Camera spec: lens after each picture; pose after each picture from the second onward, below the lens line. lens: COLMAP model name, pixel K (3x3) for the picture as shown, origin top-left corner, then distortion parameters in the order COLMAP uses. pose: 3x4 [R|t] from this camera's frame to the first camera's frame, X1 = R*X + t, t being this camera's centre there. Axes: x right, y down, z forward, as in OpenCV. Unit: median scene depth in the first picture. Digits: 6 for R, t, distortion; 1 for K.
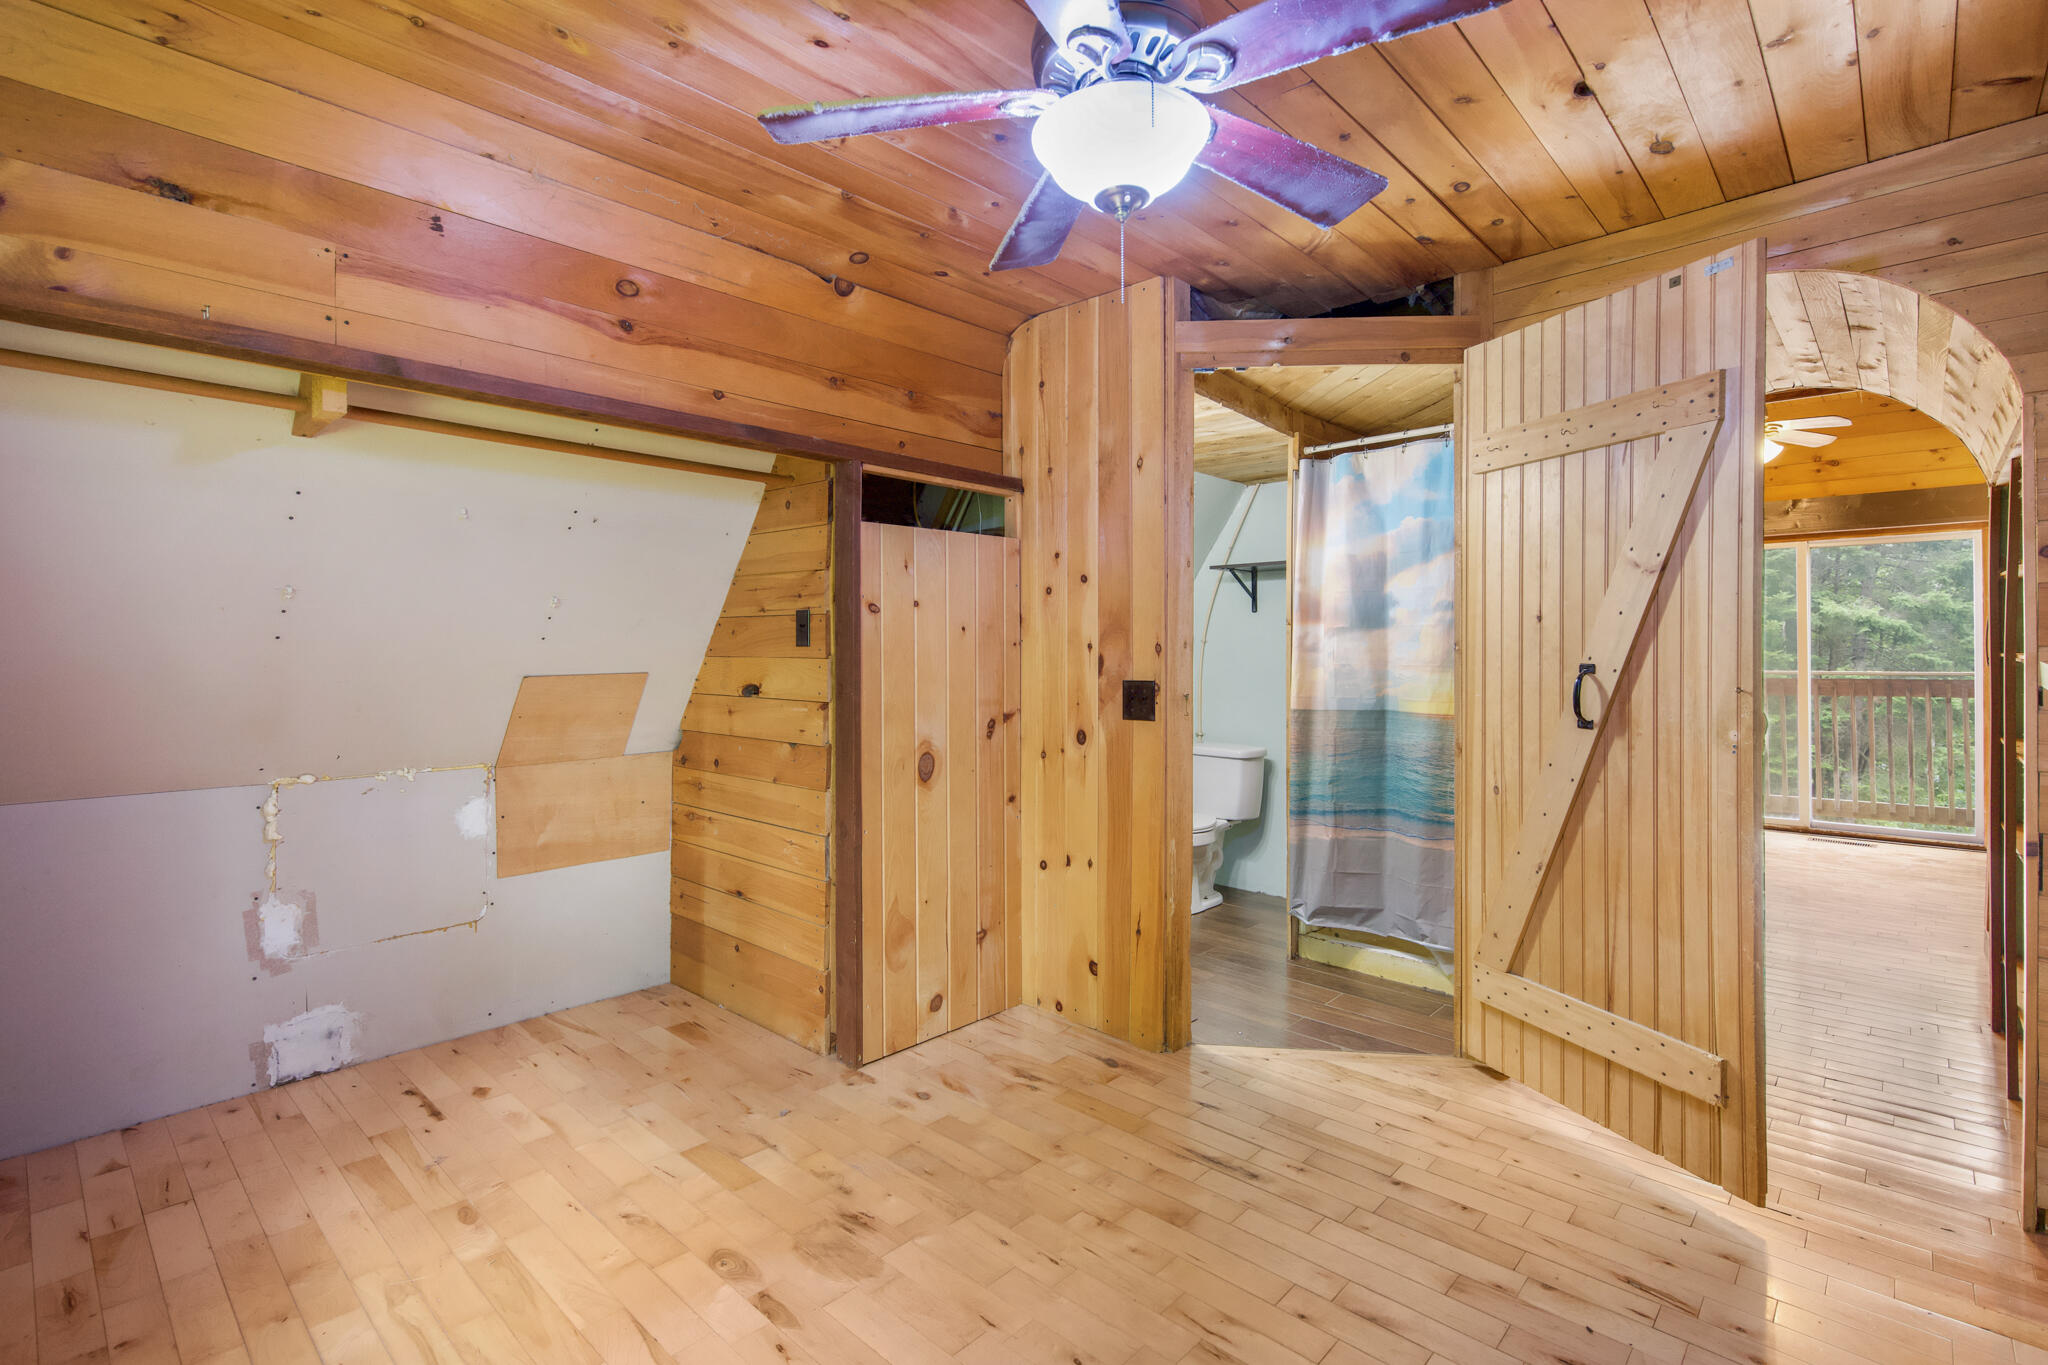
lens RADIAL K [[944.7, 0, 1026.5], [0, 944.7, 647.6], [0, 0, 1]] dist [0.000718, -0.000551]
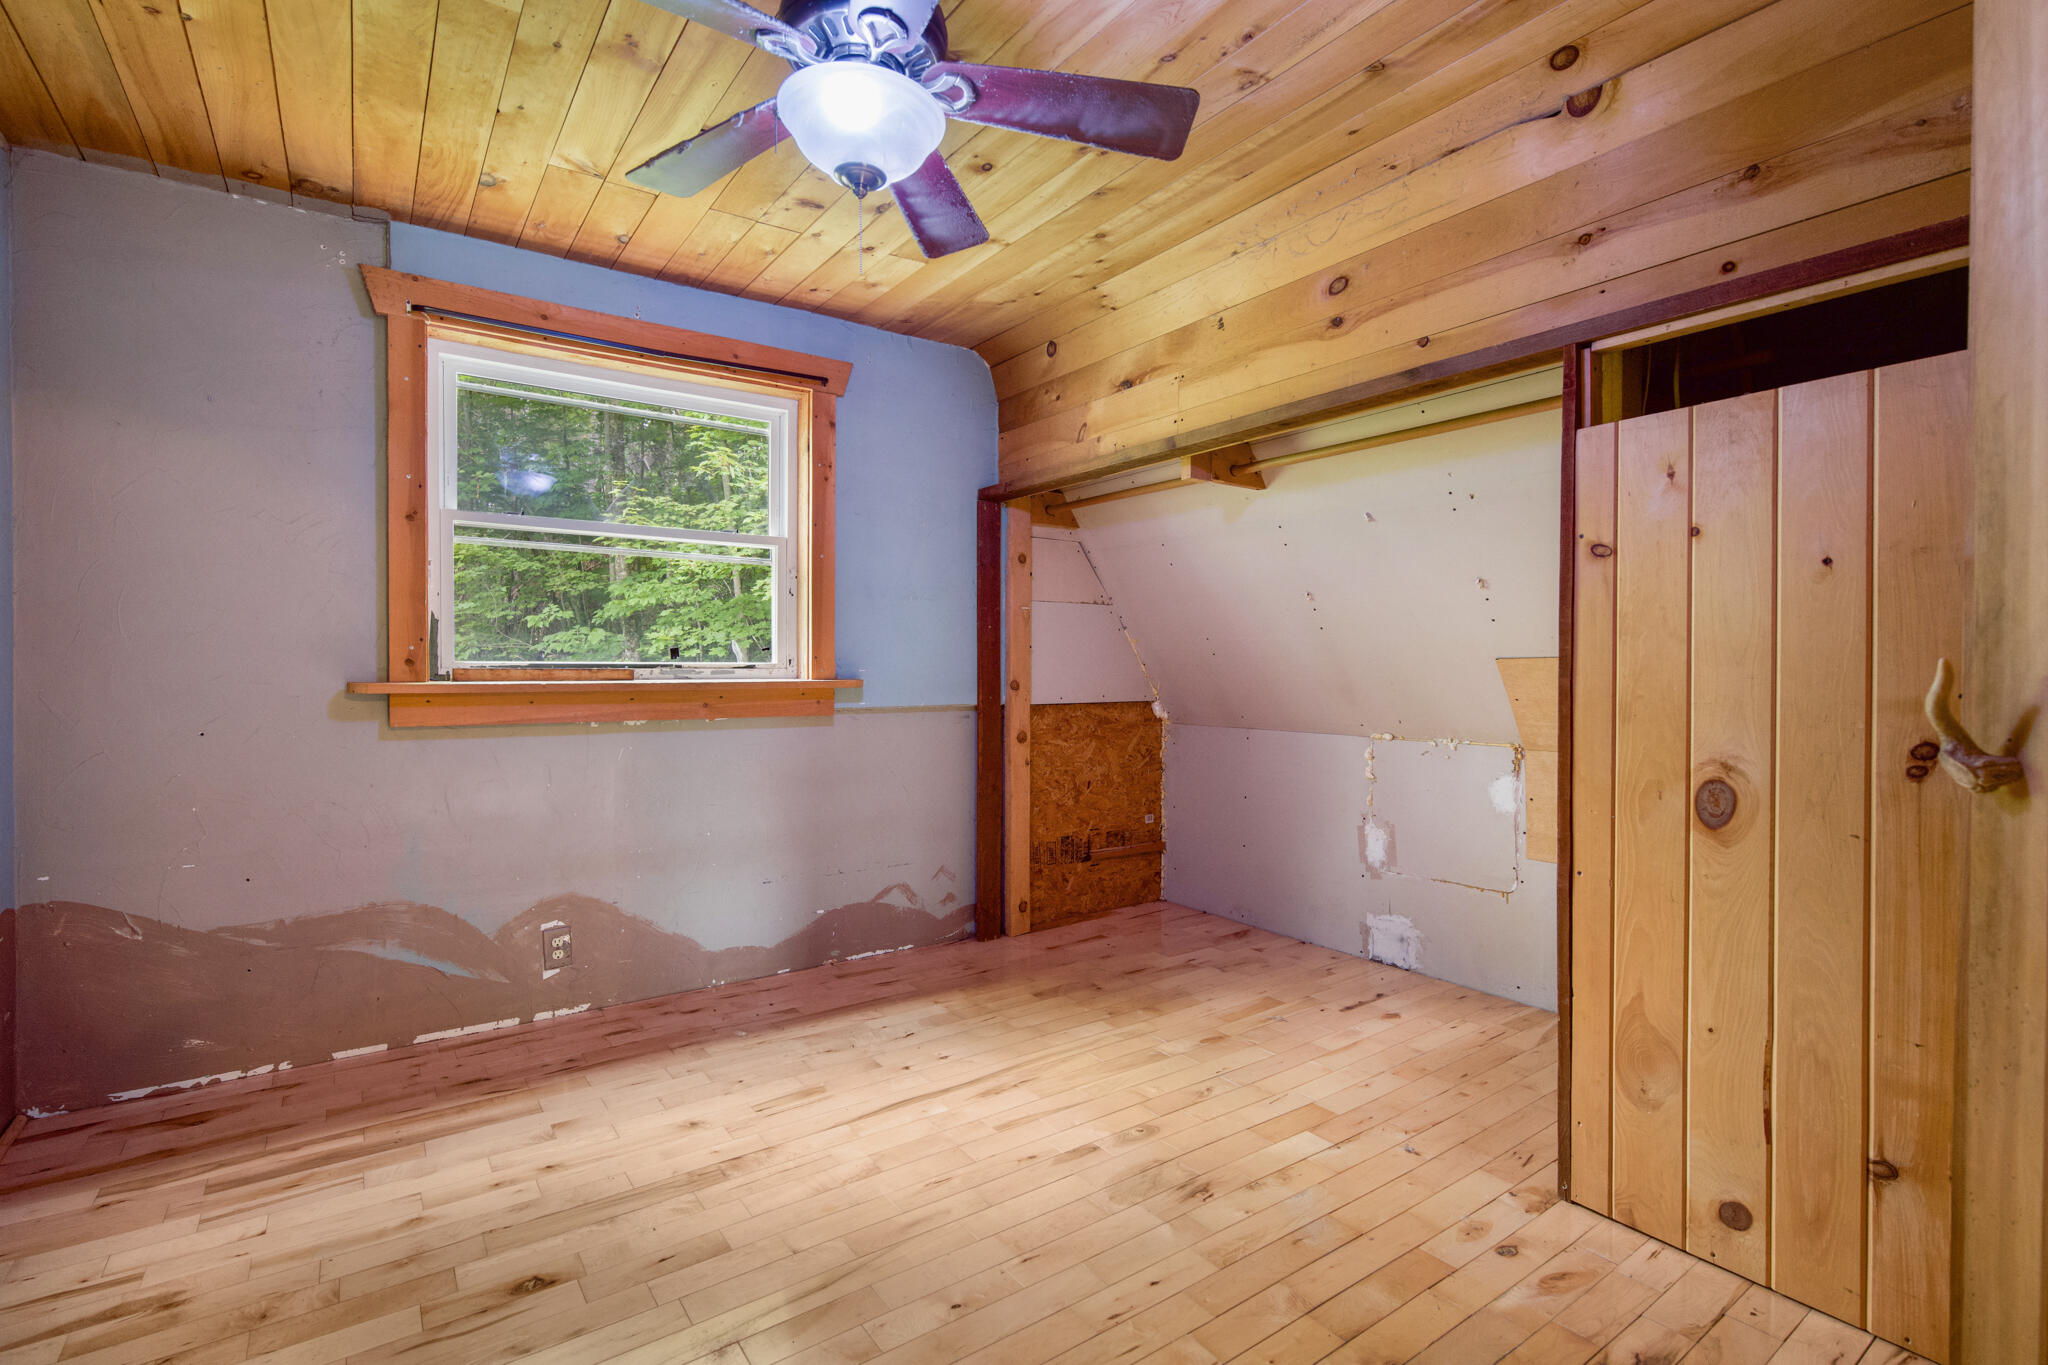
lens RADIAL K [[944.7, 0, 1024.3], [0, 944.7, 680.0], [0, 0, 1]] dist [0.000718, -0.000551]
pose [[-0.194198, 0.012649, -0.980881, 0.782211], [0.001834, 0.999920, 0.012531, 0.055783], [0.980961, 0.000634, -0.194205, 0.967218]]
